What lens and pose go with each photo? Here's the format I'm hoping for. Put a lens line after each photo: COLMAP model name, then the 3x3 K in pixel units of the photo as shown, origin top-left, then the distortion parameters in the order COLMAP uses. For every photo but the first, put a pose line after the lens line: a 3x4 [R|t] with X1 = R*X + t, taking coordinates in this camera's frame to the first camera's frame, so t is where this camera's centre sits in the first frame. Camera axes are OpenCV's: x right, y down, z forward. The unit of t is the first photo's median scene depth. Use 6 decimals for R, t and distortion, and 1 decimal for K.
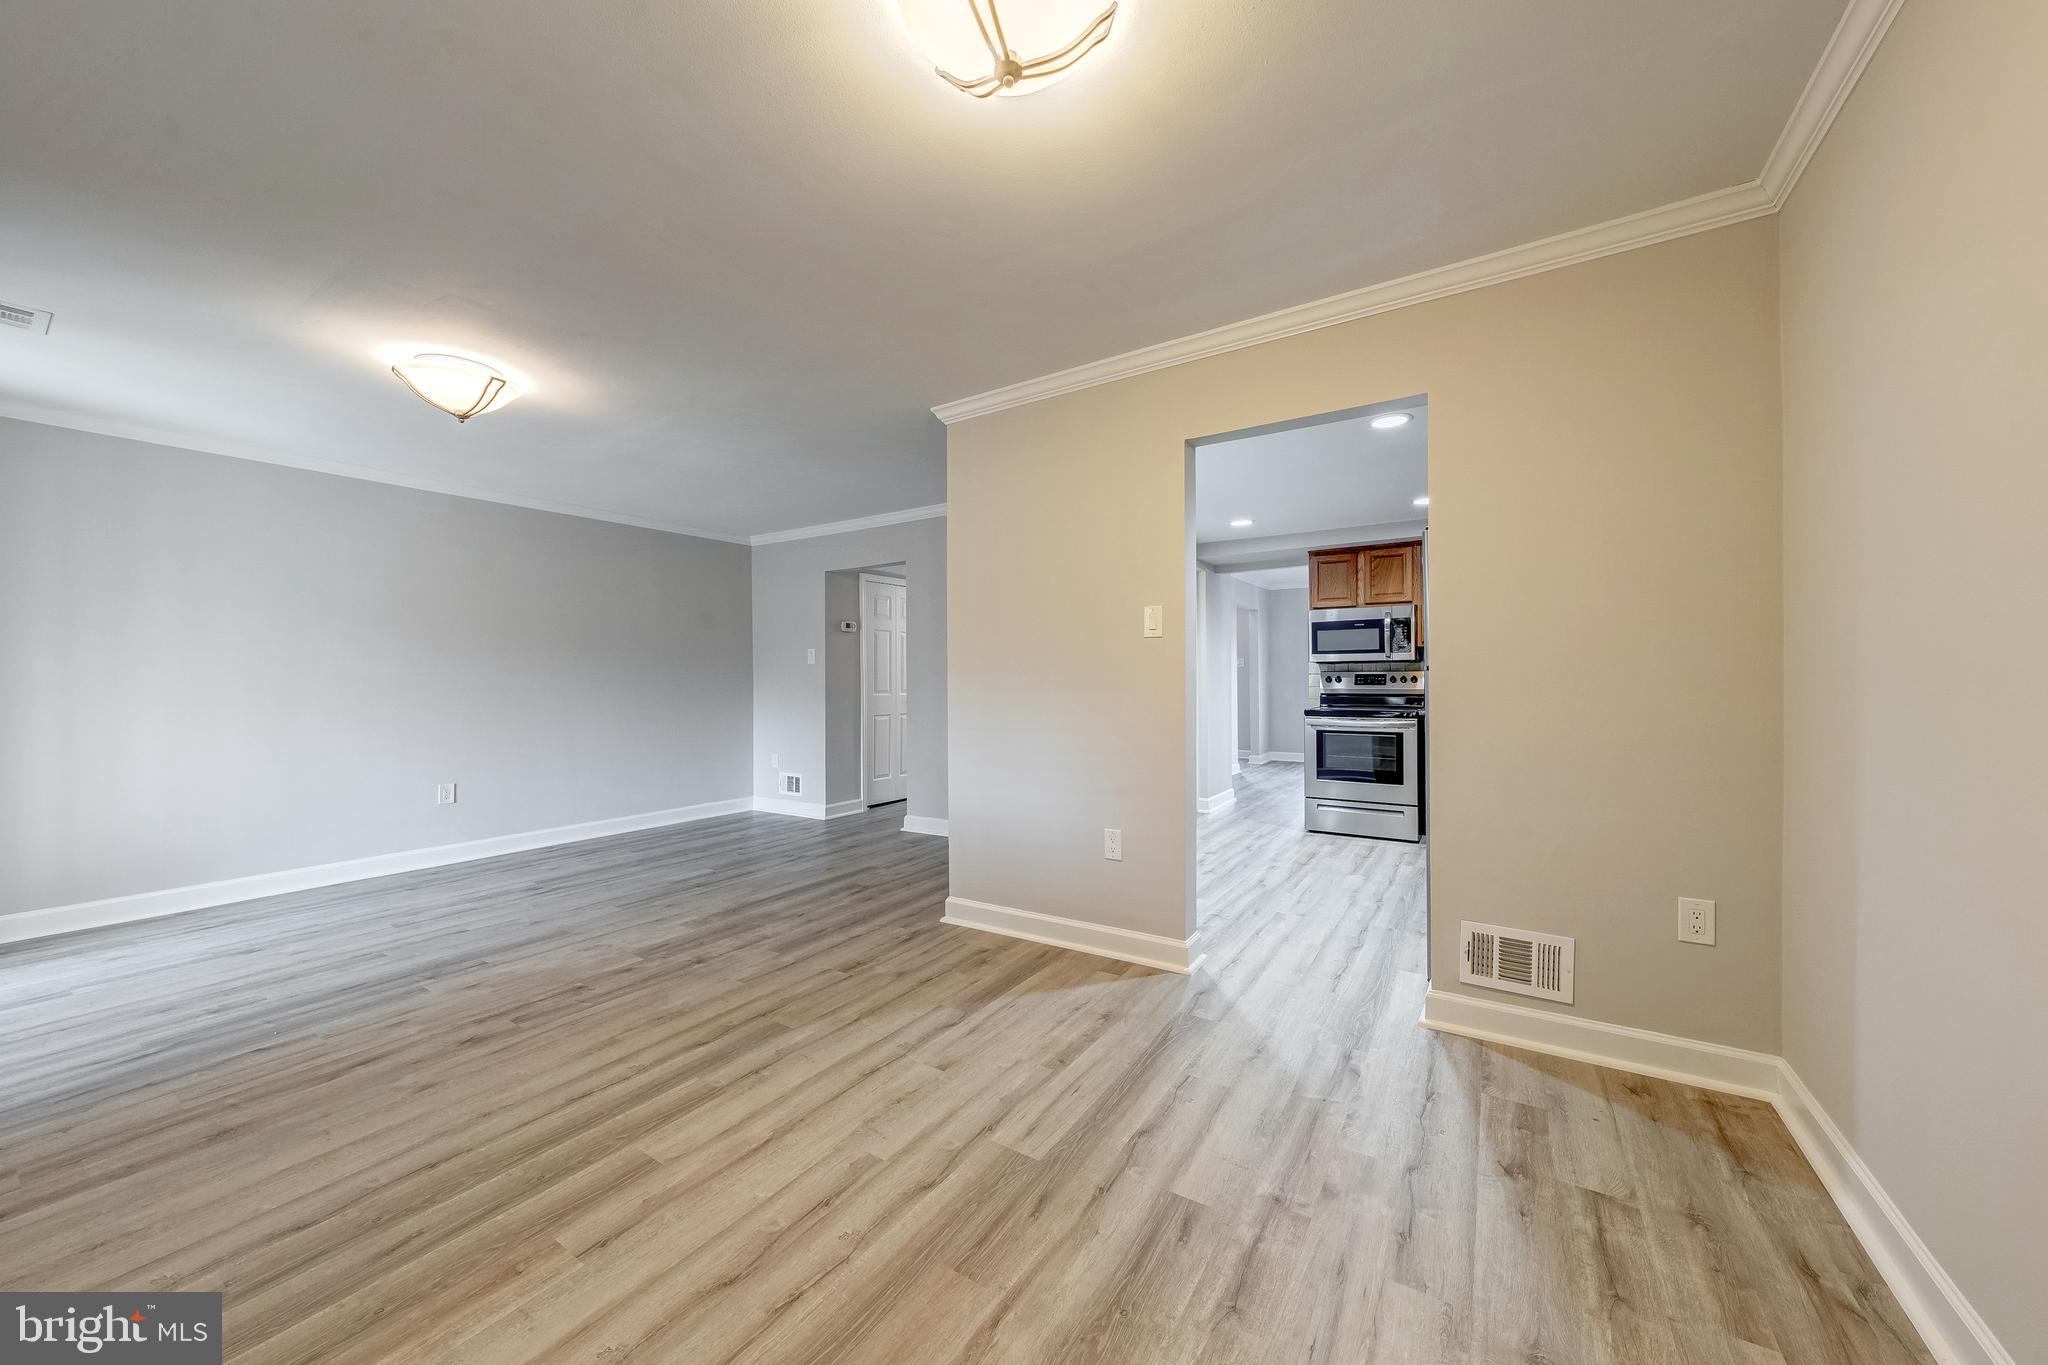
lens RADIAL K [[701.6, 0, 1058.4], [0, 701.6, 675.6], [0, 0, 1]] dist [-0.000550, 0.000115]
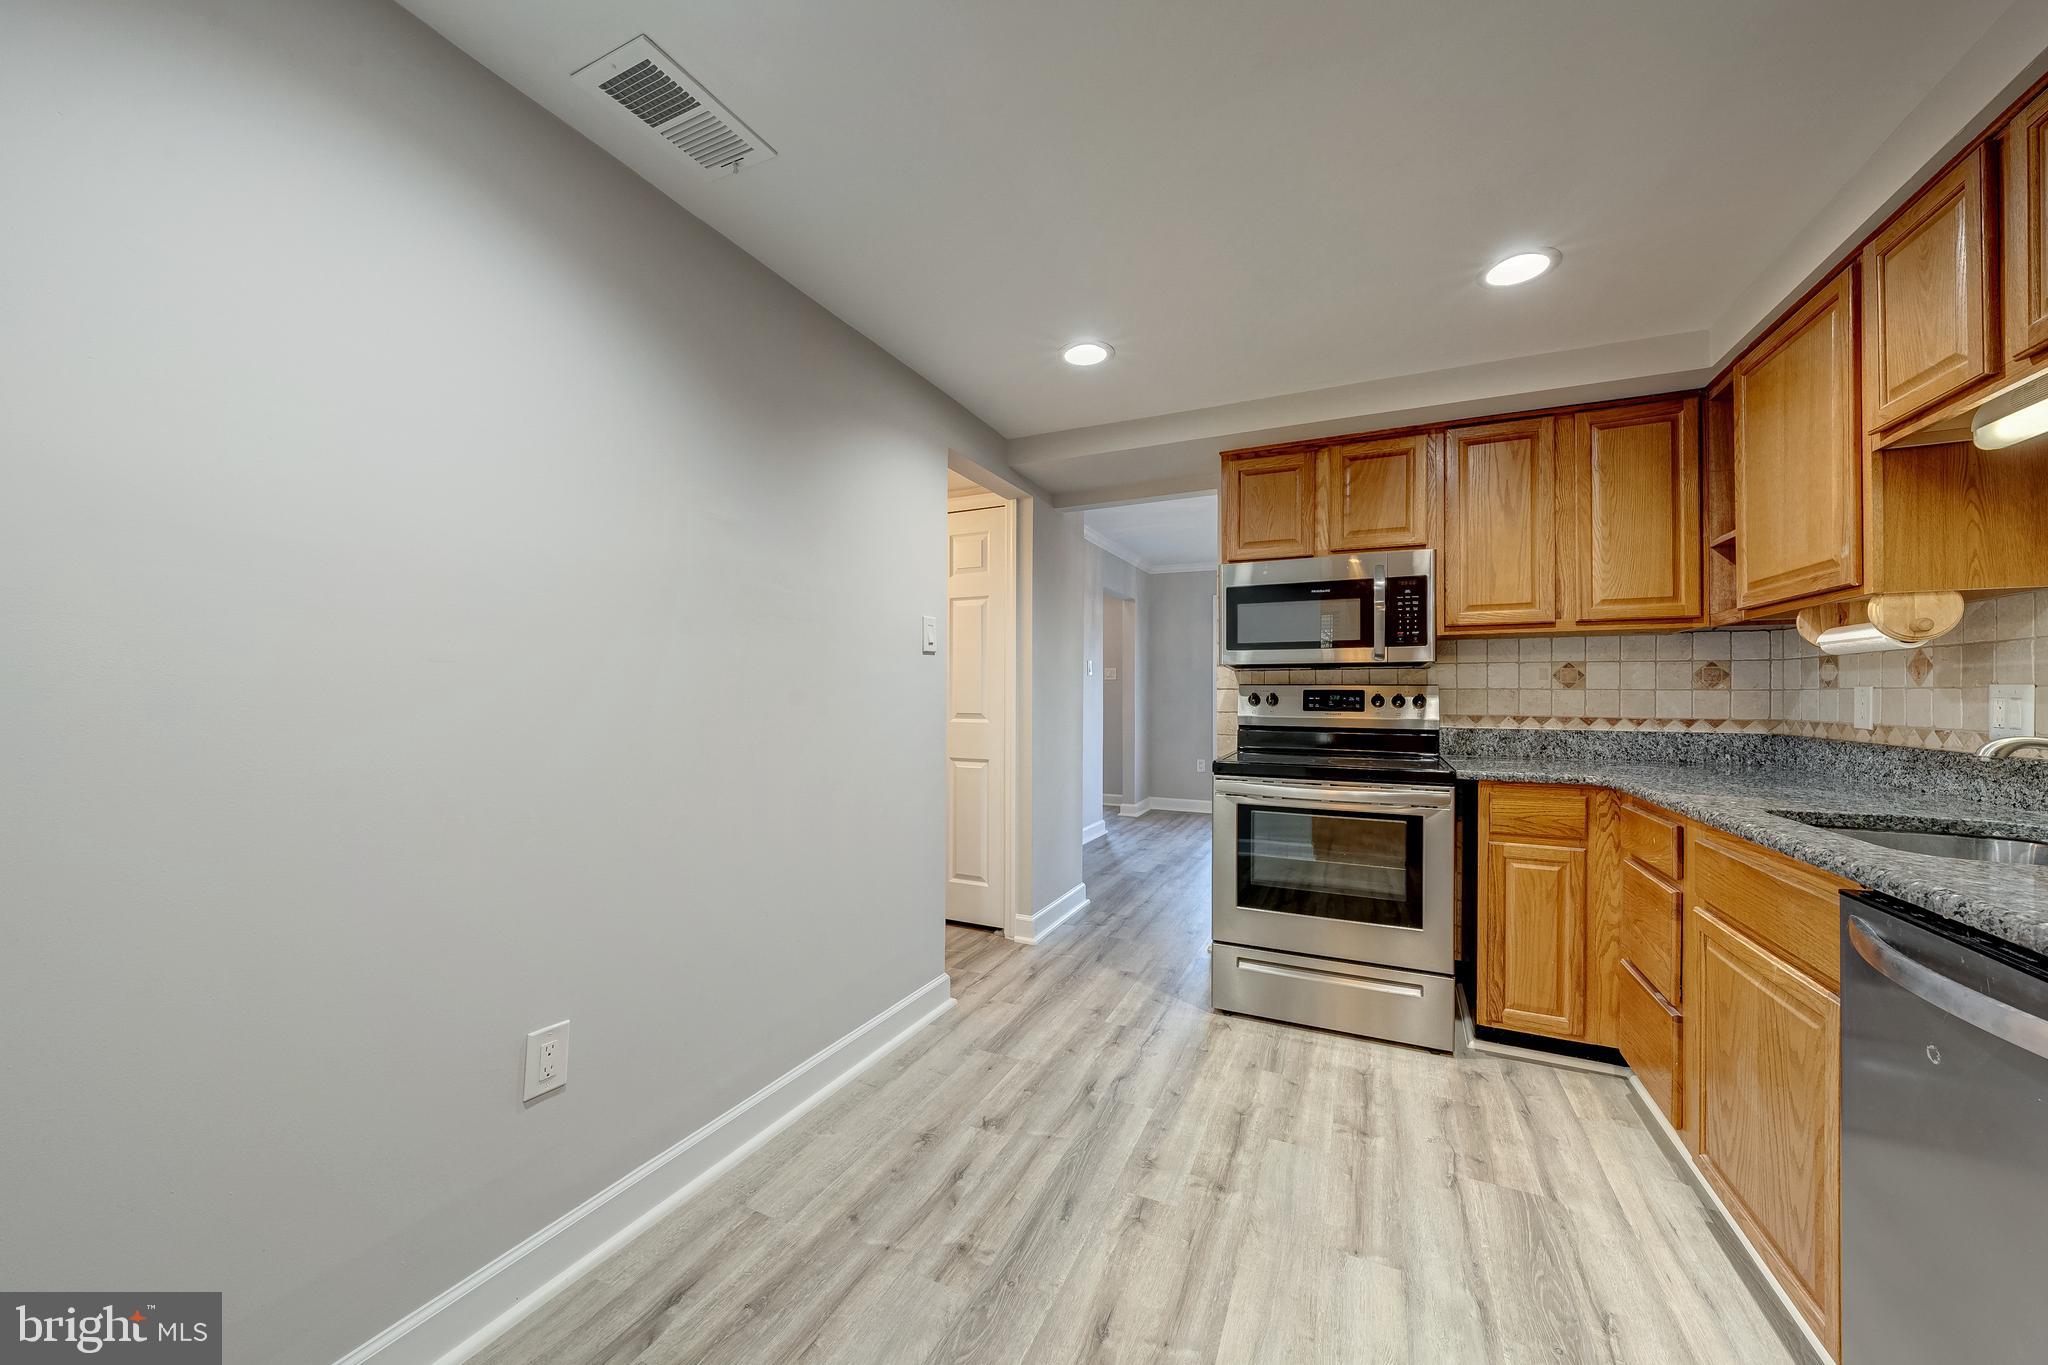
lens RADIAL K [[730.8, 0, 1009.3], [0, 730.8, 689.1], [0, 0, 1]] dist [-0.000287, -0.000046]
pose [[0.995040, 0.013032, 0.098619, 0.155989], [-0.012780, 0.999913, -0.003186, 0.002059], [-0.098652, 0.001910, 0.995120, 0.499308]]
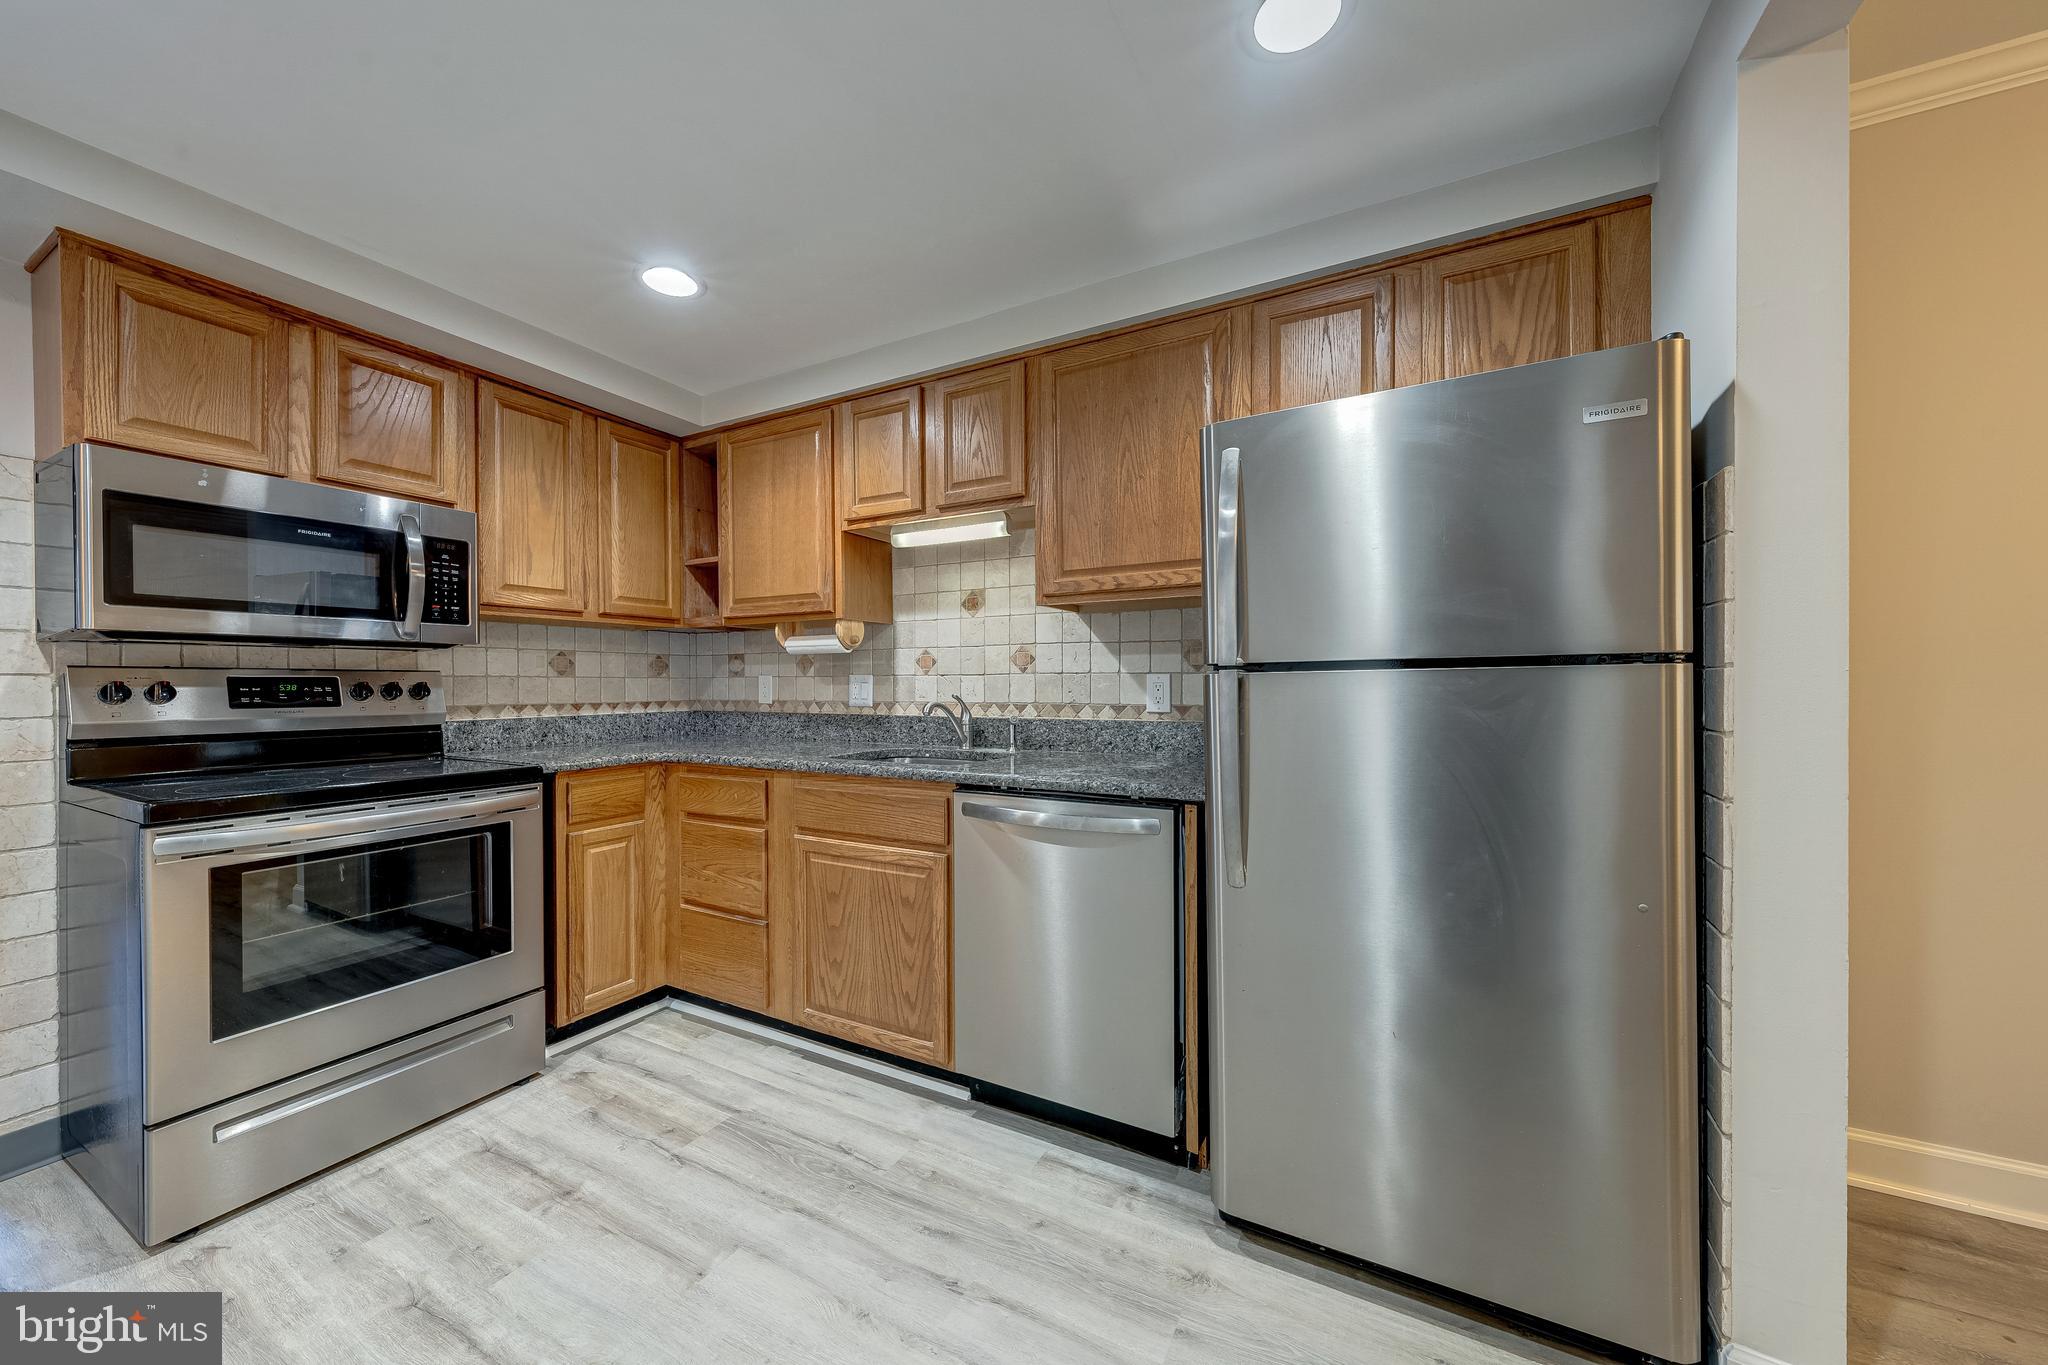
lens RADIAL K [[710.9, 0, 1056.5], [0, 710.9, 686.9], [0, 0, 1]] dist [-0.000936, -0.000055]
pose [[-0.071402, 0.002437, 0.997445, 0.053347], [0.000830, 0.999997, -0.002384, 0.004374], [-0.997447, 0.000657, -0.071404, 0.655683]]
